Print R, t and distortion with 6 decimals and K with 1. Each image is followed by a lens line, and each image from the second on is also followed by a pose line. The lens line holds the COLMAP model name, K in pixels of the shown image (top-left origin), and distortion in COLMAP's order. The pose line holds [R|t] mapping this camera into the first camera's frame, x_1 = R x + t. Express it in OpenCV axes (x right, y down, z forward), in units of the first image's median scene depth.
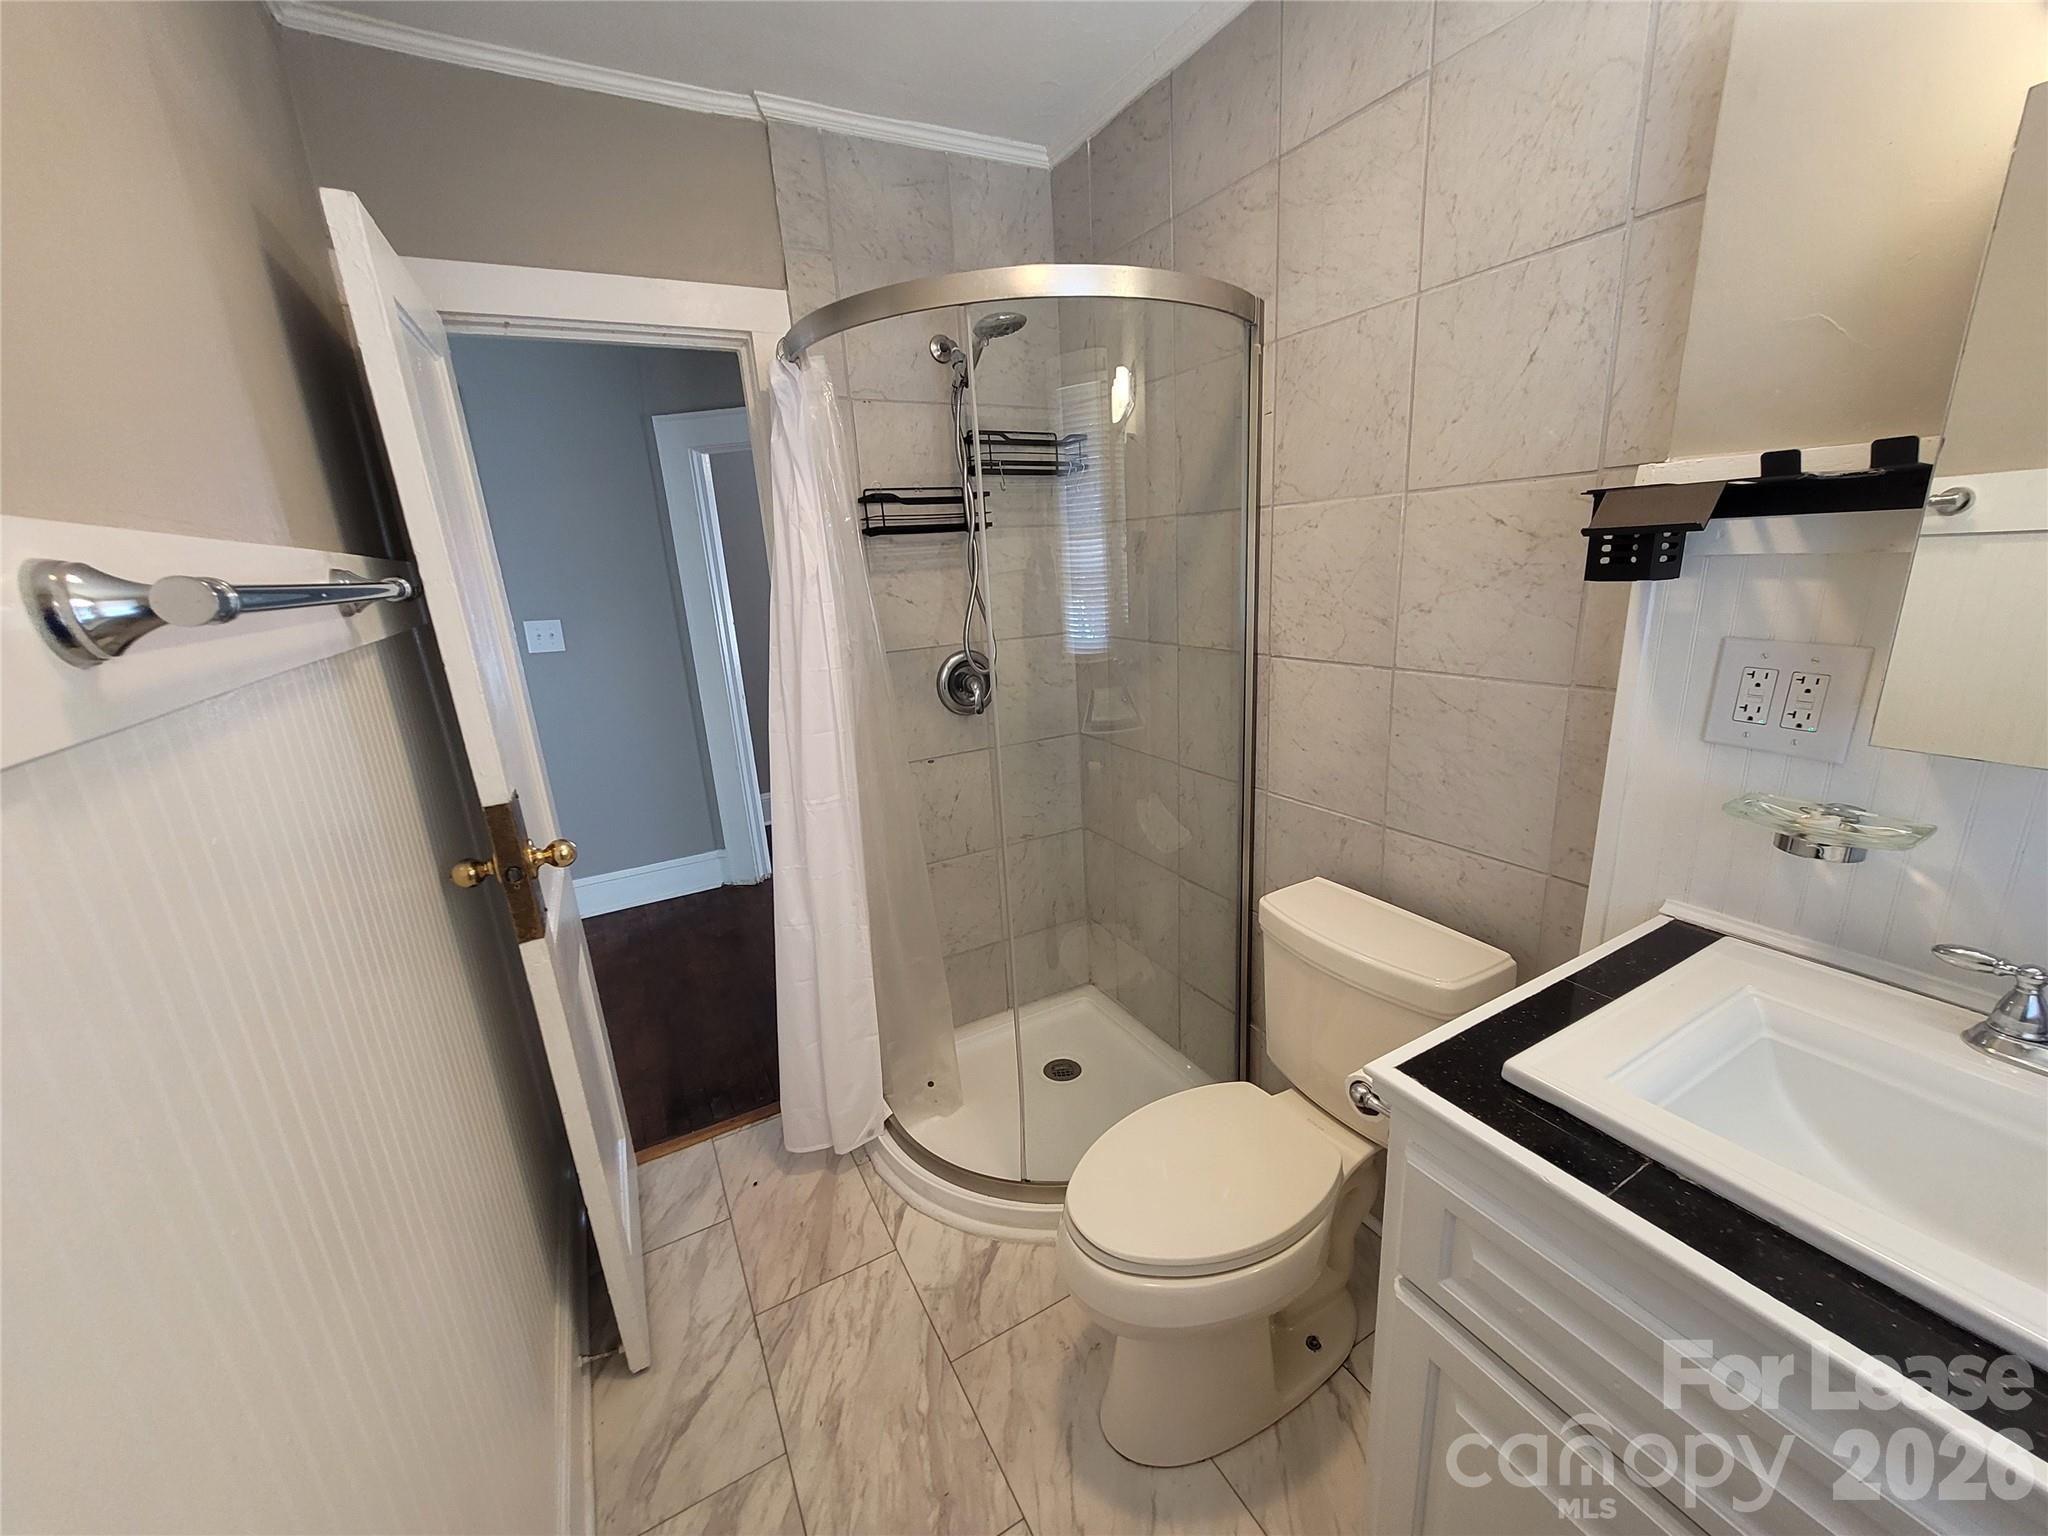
lens RADIAL K [[801.9, 0, 1039.7], [0, 801.9, 770.5], [0, 0, 1]] dist [0.001421, -0.000342]
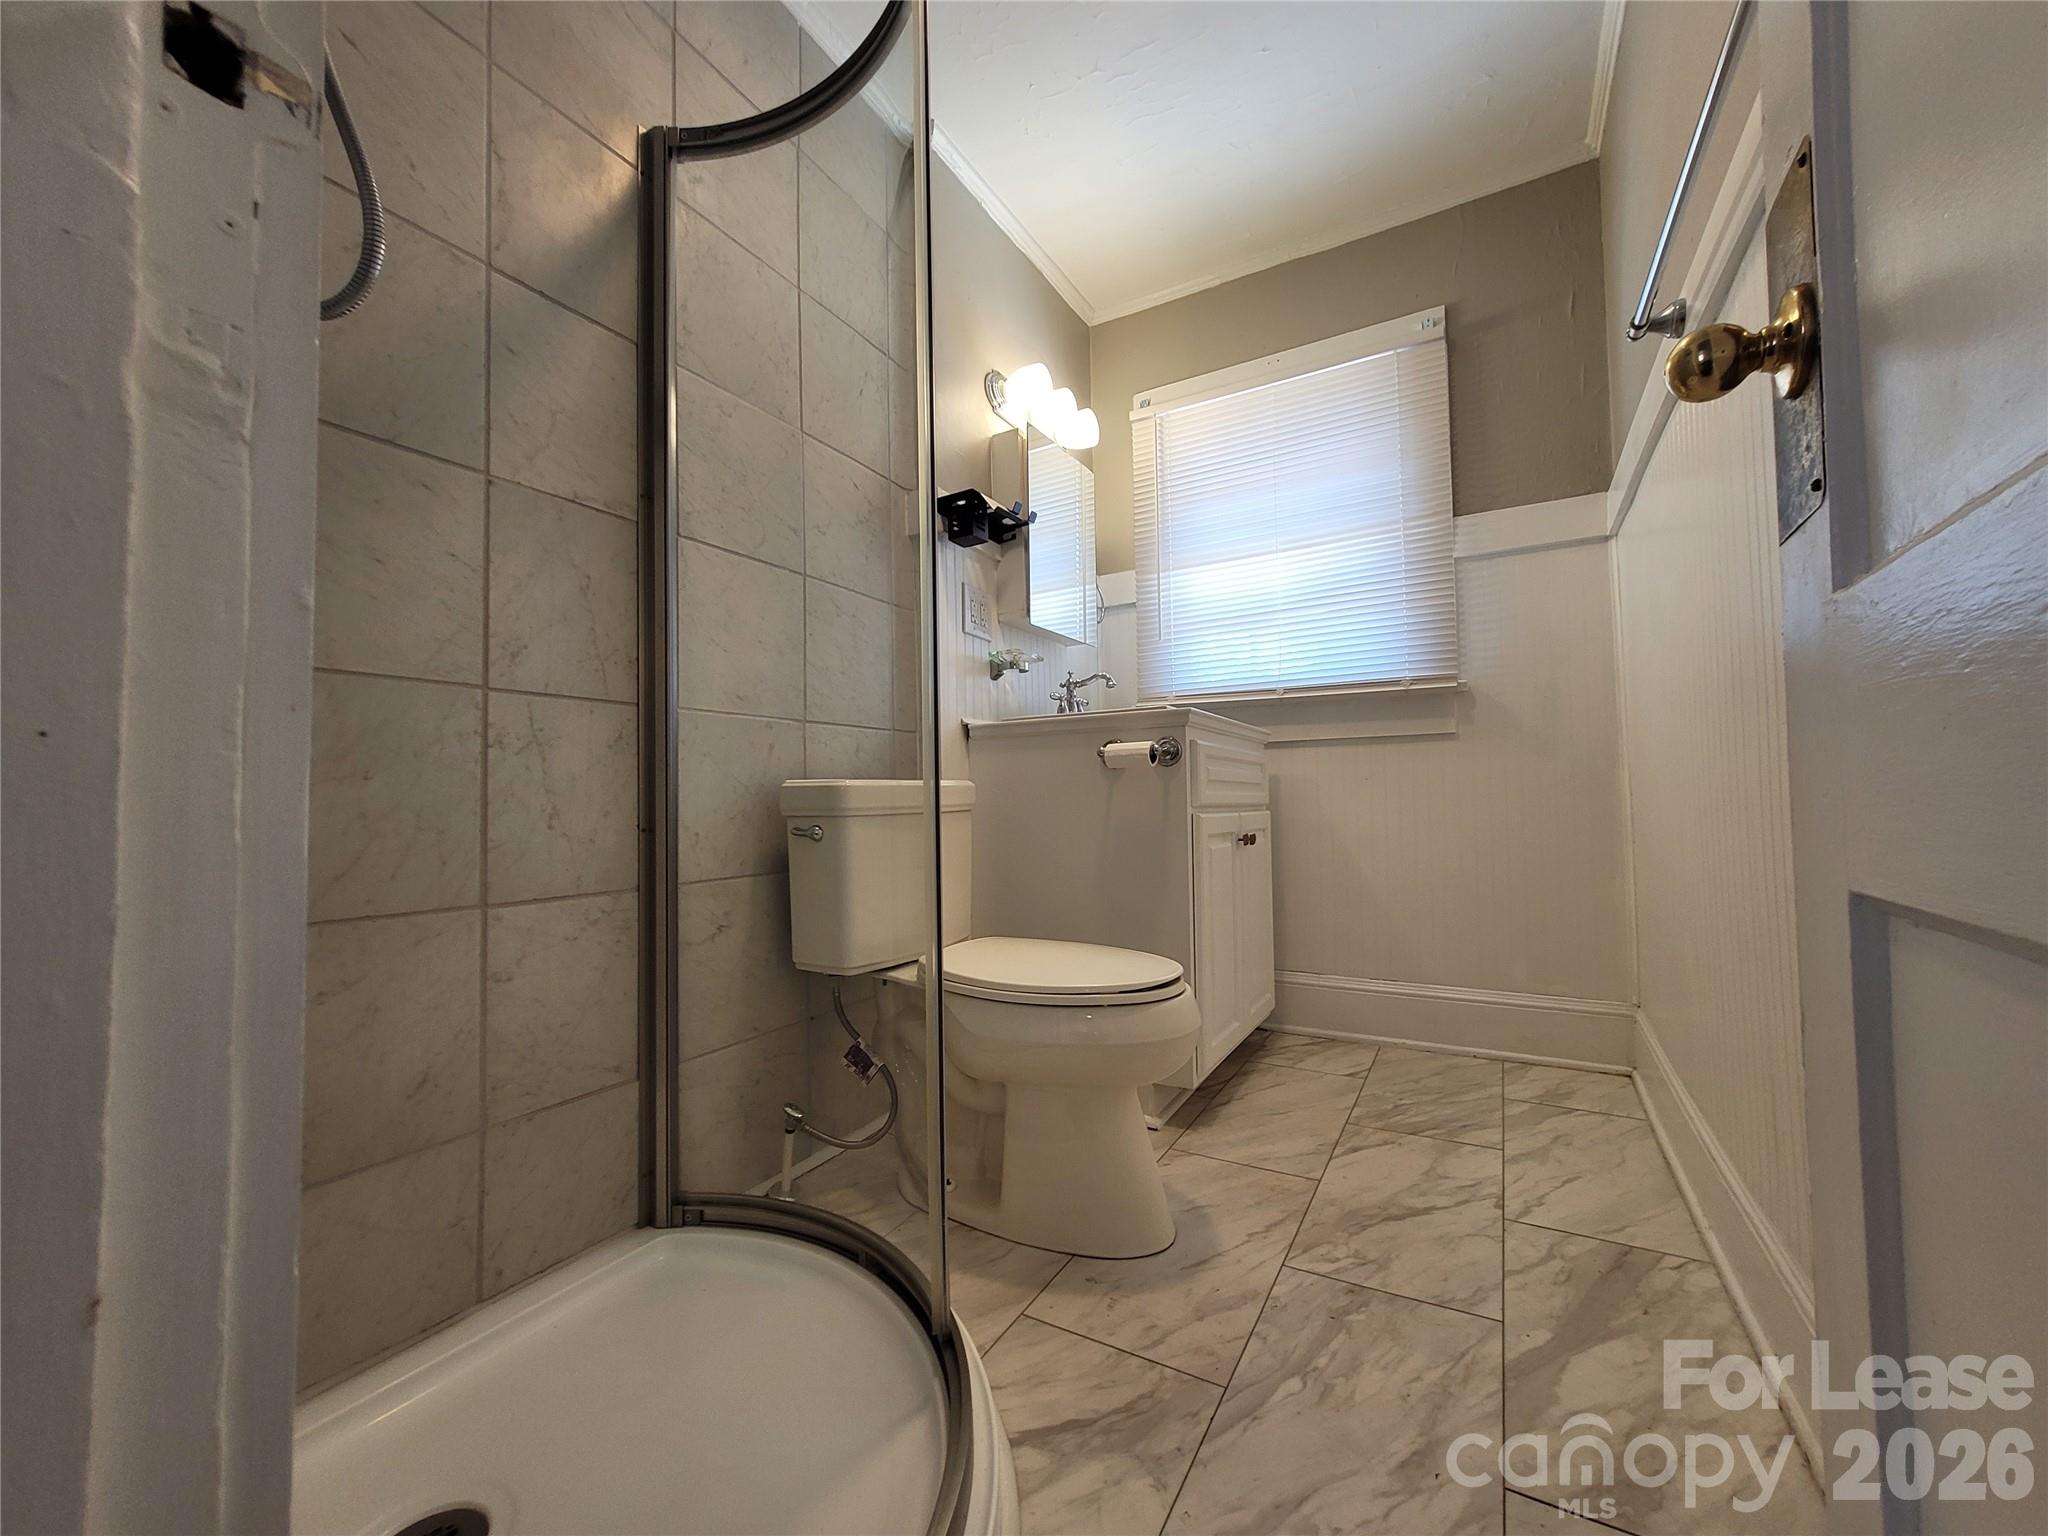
lens RADIAL K [[801.9, 0, 1039.7], [0, 801.9, 770.5], [0, 0, 1]] dist [0.001421, -0.000342]
pose [[-0.510140, 0.095590, 0.854763, -0.650395], [0.272824, 0.960467, 0.055415, 0.161279], [-0.815674, 0.261469, -0.516051, 1.330855]]
